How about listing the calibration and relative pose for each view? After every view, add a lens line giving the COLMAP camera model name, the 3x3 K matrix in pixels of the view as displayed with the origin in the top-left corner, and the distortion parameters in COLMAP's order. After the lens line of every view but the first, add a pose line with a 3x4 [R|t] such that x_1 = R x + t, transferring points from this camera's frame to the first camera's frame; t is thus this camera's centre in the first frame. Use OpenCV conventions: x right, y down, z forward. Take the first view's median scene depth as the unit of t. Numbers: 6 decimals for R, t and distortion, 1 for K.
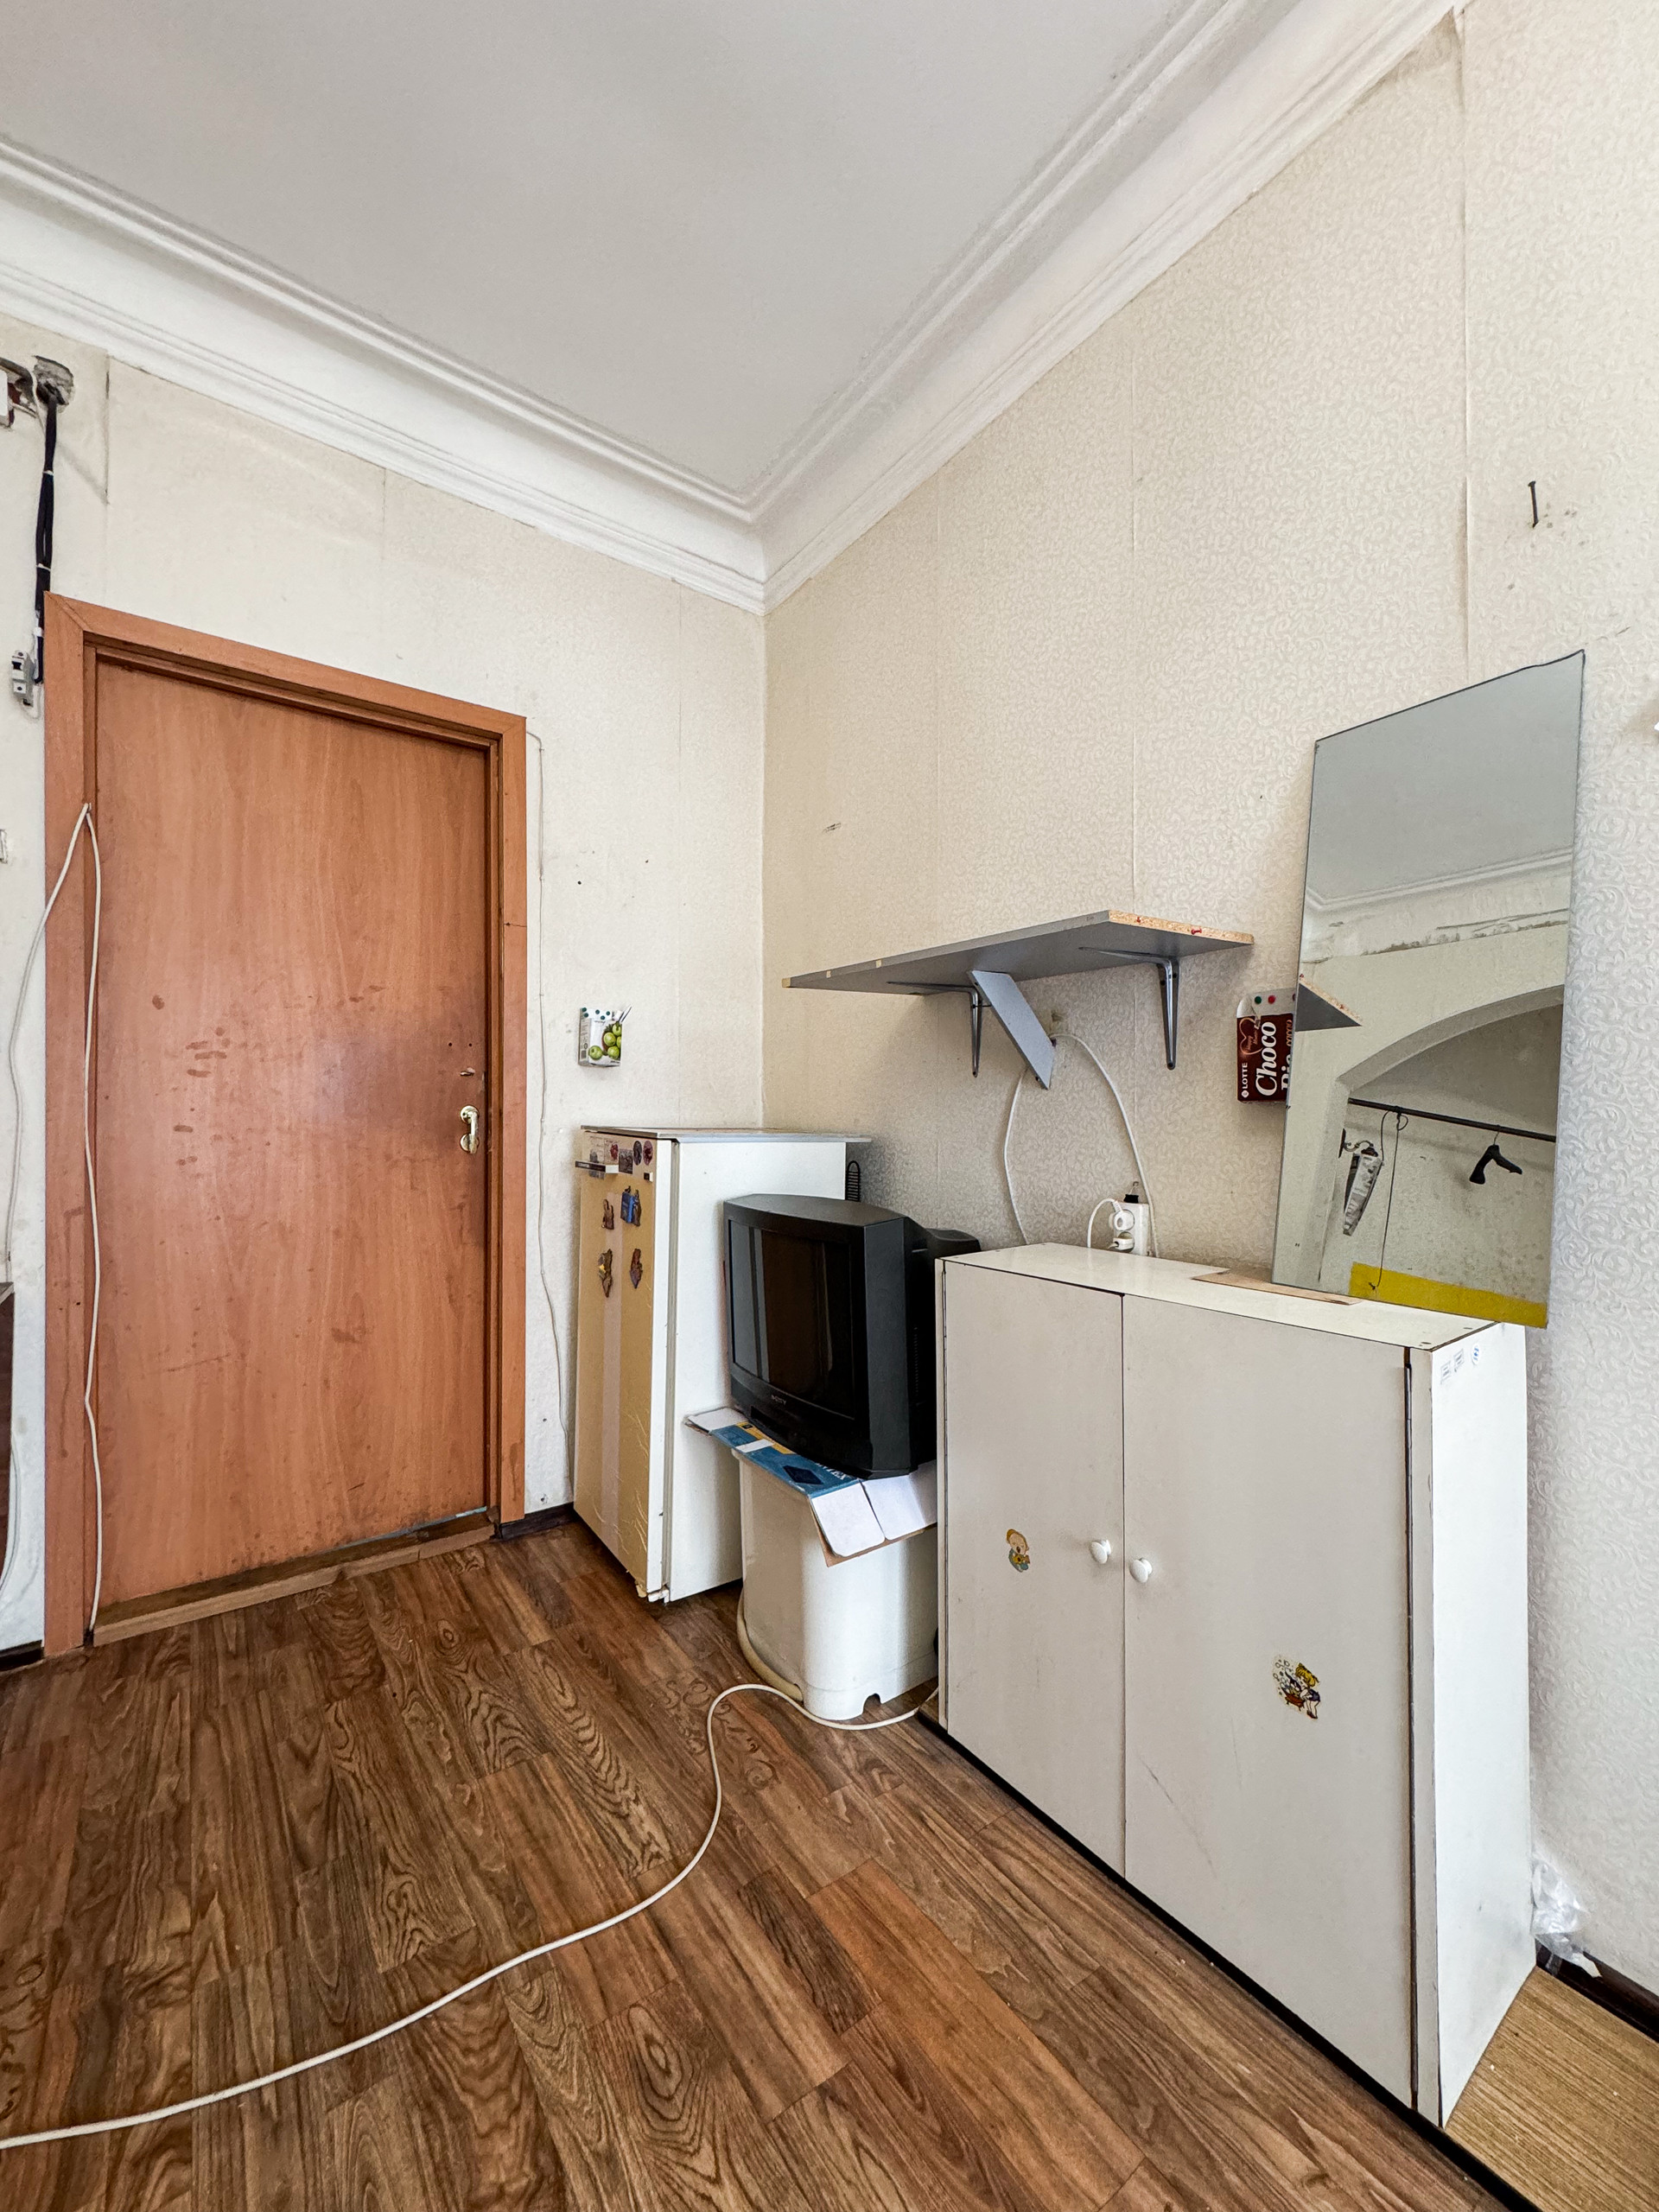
lens RADIAL K [[881.1, 0, 833.0], [0, 881.1, 1103.1], [0, 0, 1]] dist [-0.001665, 0.000572]
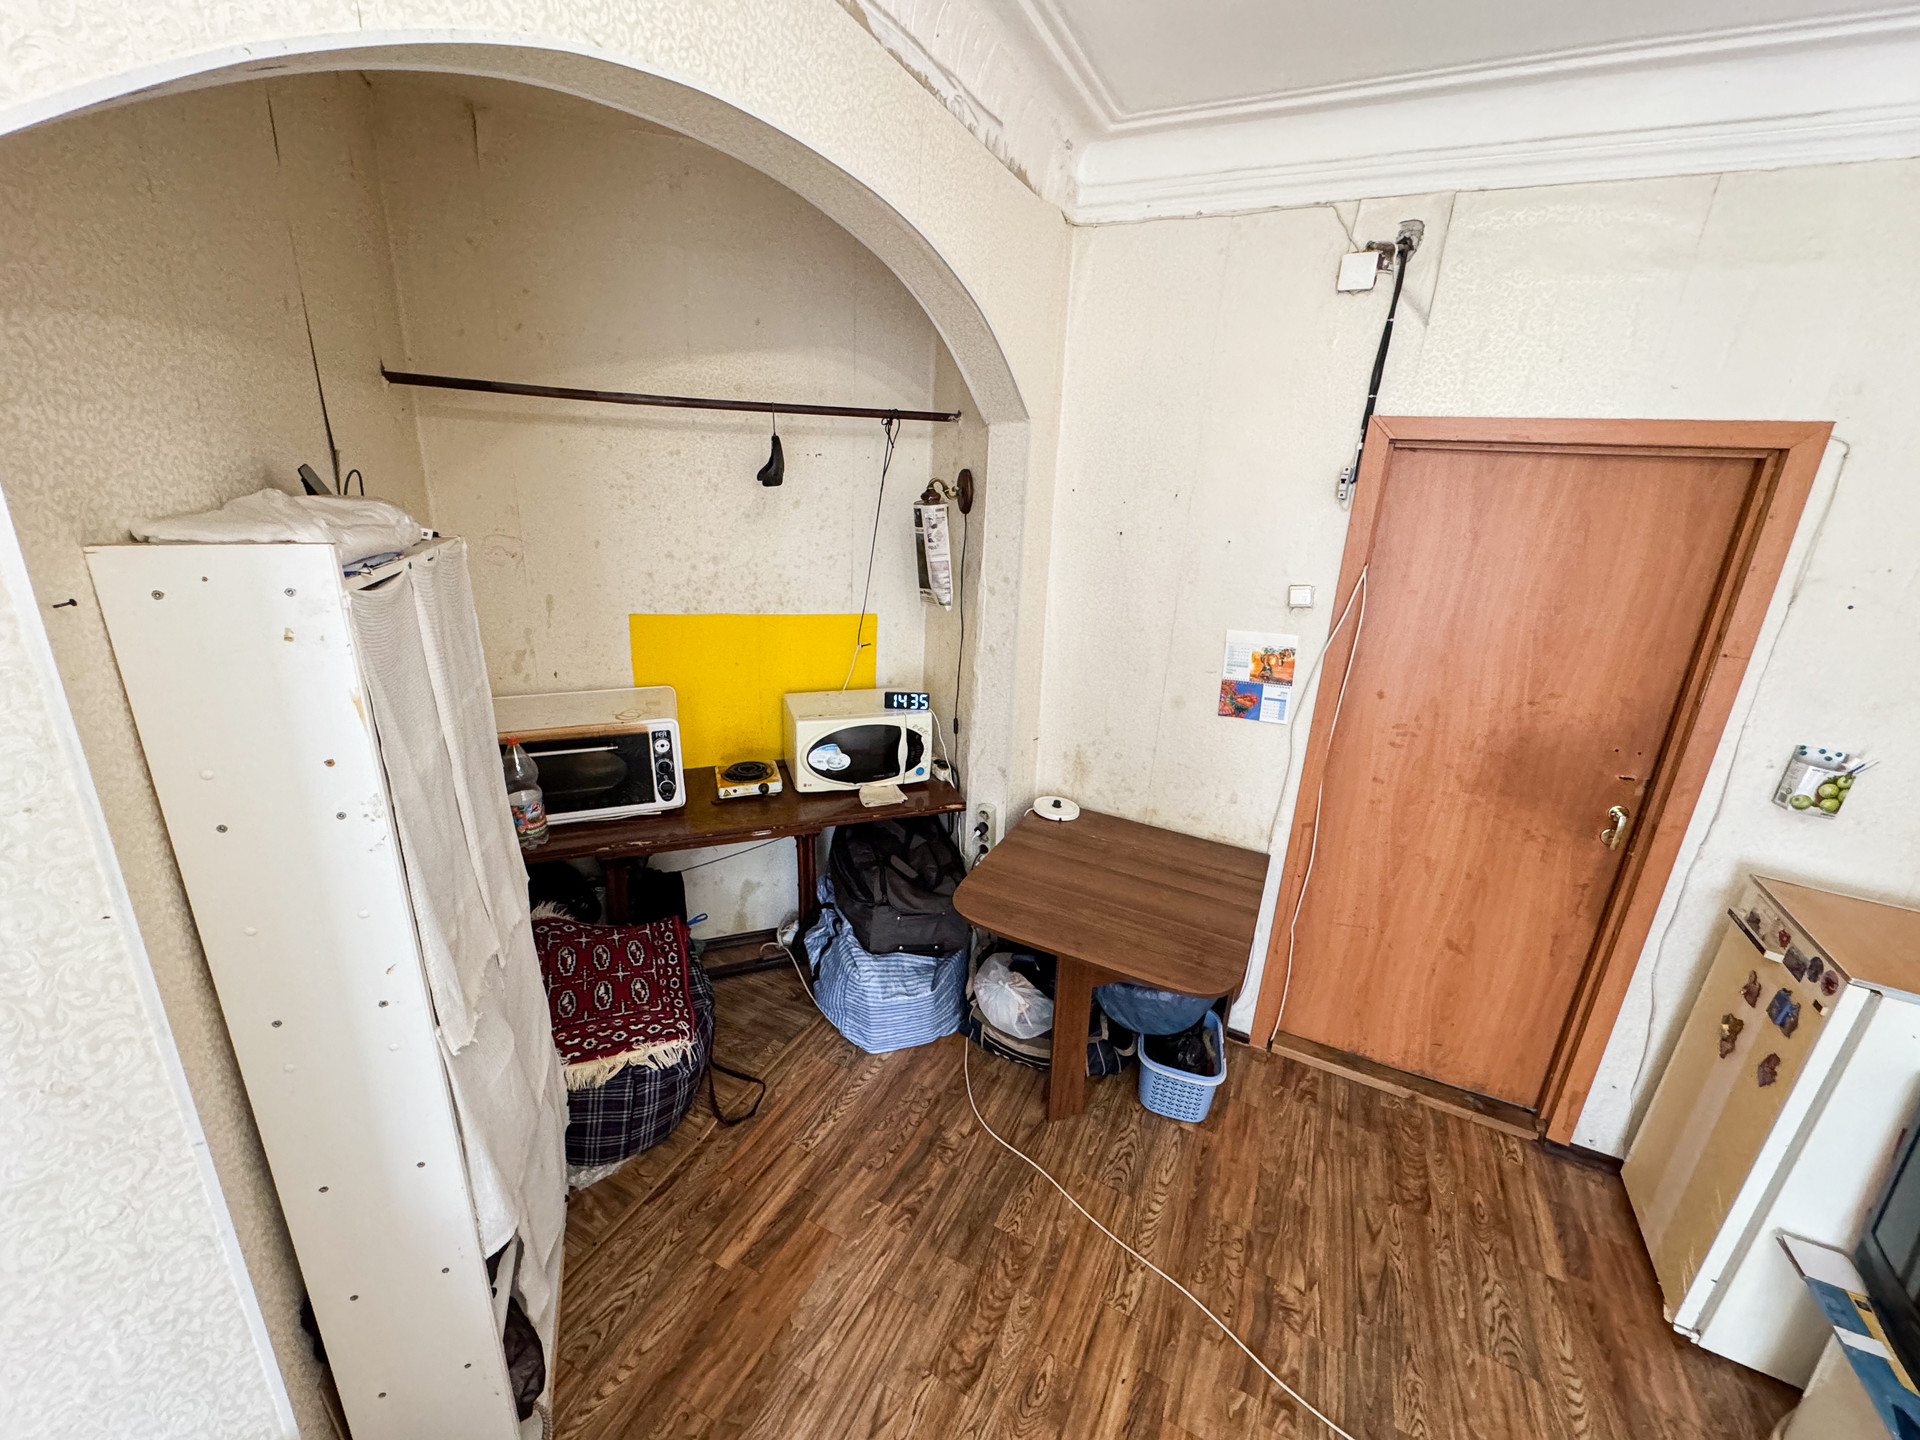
lens RADIAL K [[764.8, 0, 957.3], [0, 764.8, 715.4], [0, 0, 1]] dist [-0.001665, 0.000572]
pose [[0.456056, 0.289208, -0.841648, -0.035756], [-0.042305, 0.951700, 0.304101, -0.461610], [0.888945, -0.103081, 0.446263, -0.169740]]
